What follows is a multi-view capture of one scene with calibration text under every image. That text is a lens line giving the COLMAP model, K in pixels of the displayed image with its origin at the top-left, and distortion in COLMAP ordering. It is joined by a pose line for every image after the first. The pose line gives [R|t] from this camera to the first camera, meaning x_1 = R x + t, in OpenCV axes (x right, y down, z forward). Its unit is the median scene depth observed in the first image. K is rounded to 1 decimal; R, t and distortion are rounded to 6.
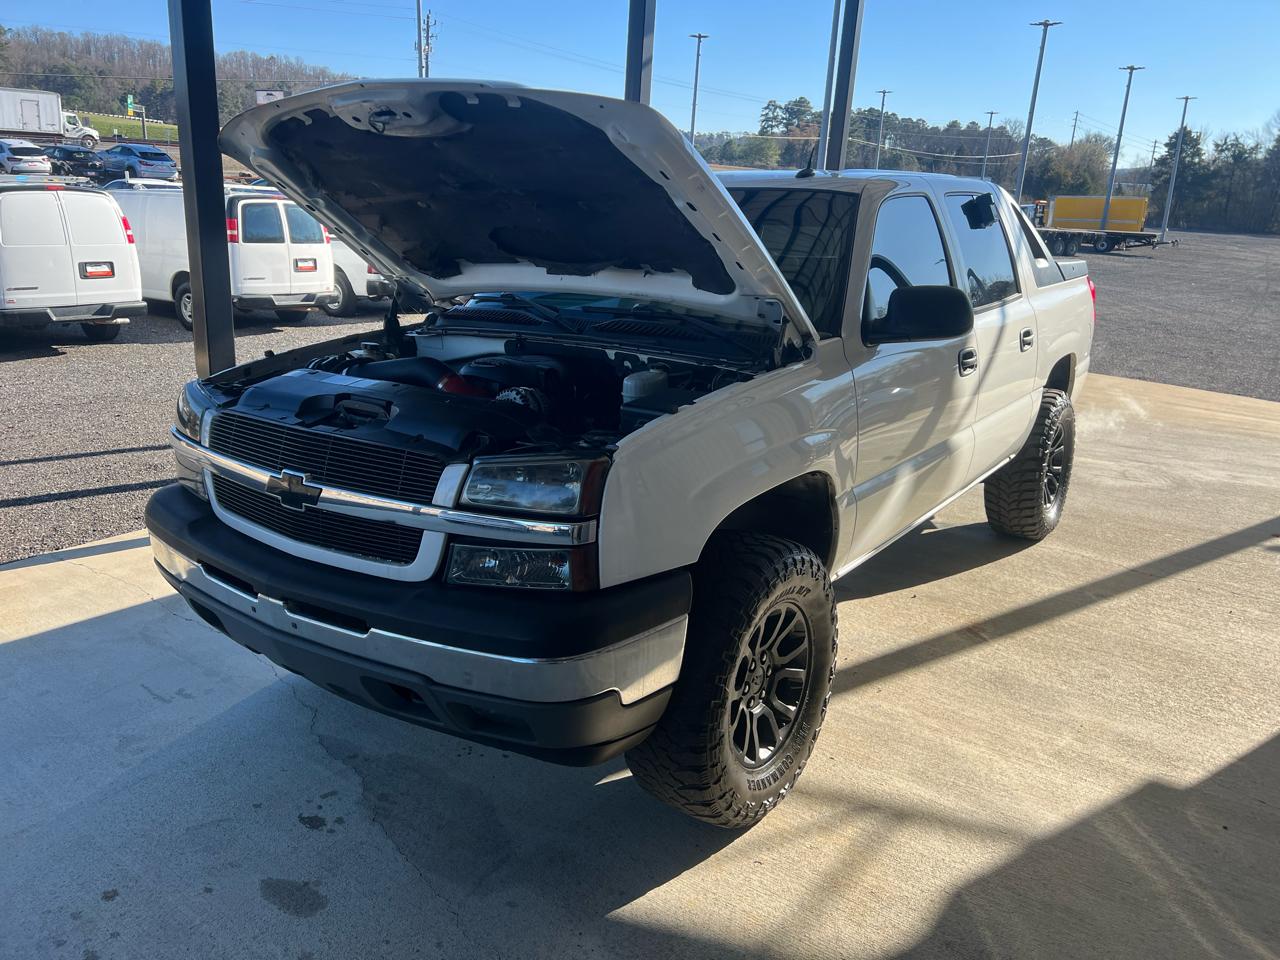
lens RADIAL K [[952.5, 0, 638.8], [0, 952.5, 468.6], [0, 0, 1]] dist [0.032514, -0.044785]
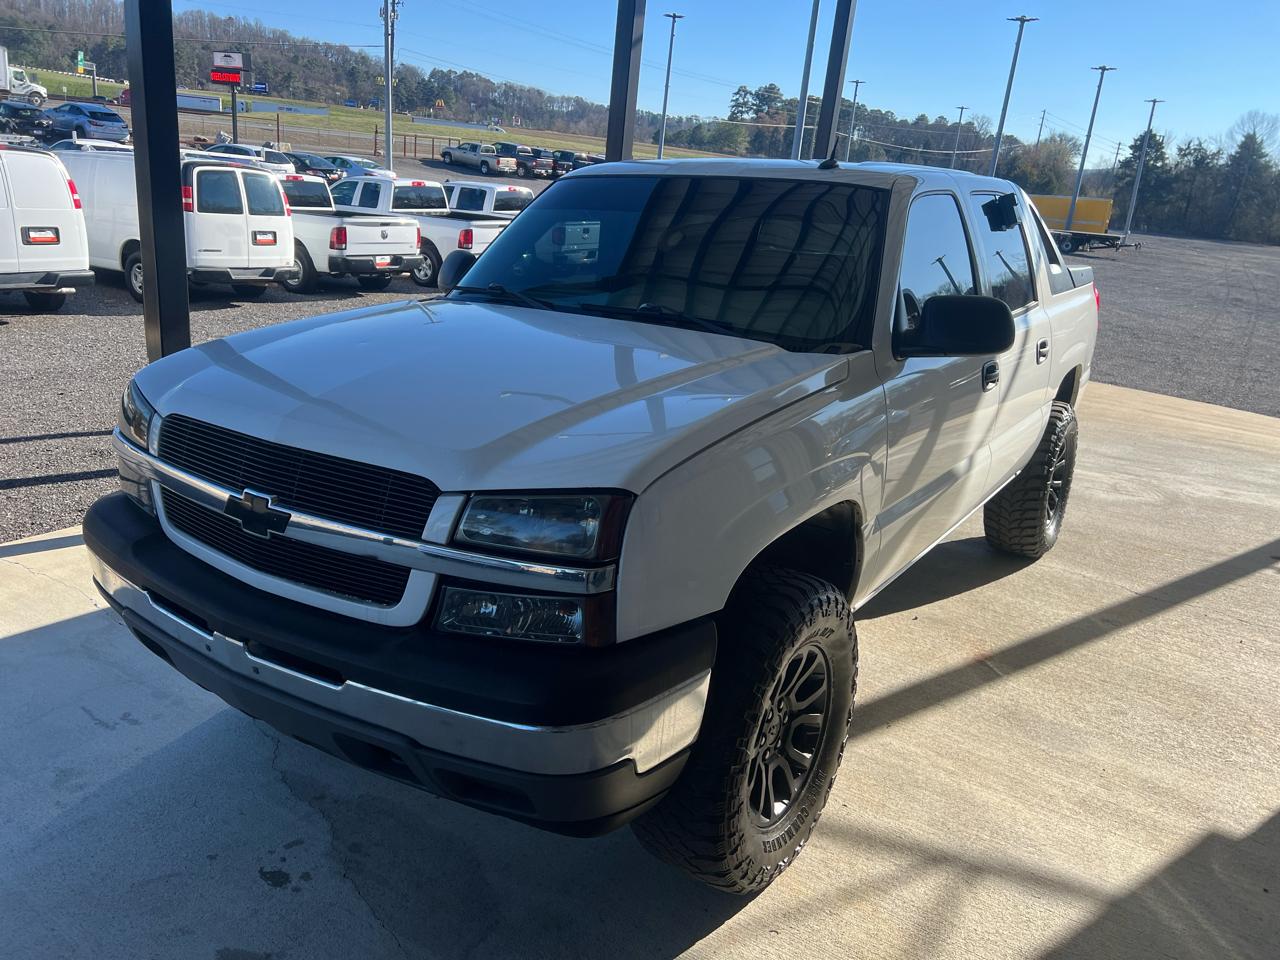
lens RADIAL K [[927.8, 0, 640.6], [0, 927.8, 486.5], [0, 0, 1]] dist [0.024438, -0.032667]
pose [[0.998384, 0.021639, 0.052538, -0.044157], [-0.023878, 0.998816, 0.042380, -0.035241], [-0.051559, -0.043567, 0.997719, 0.106959]]
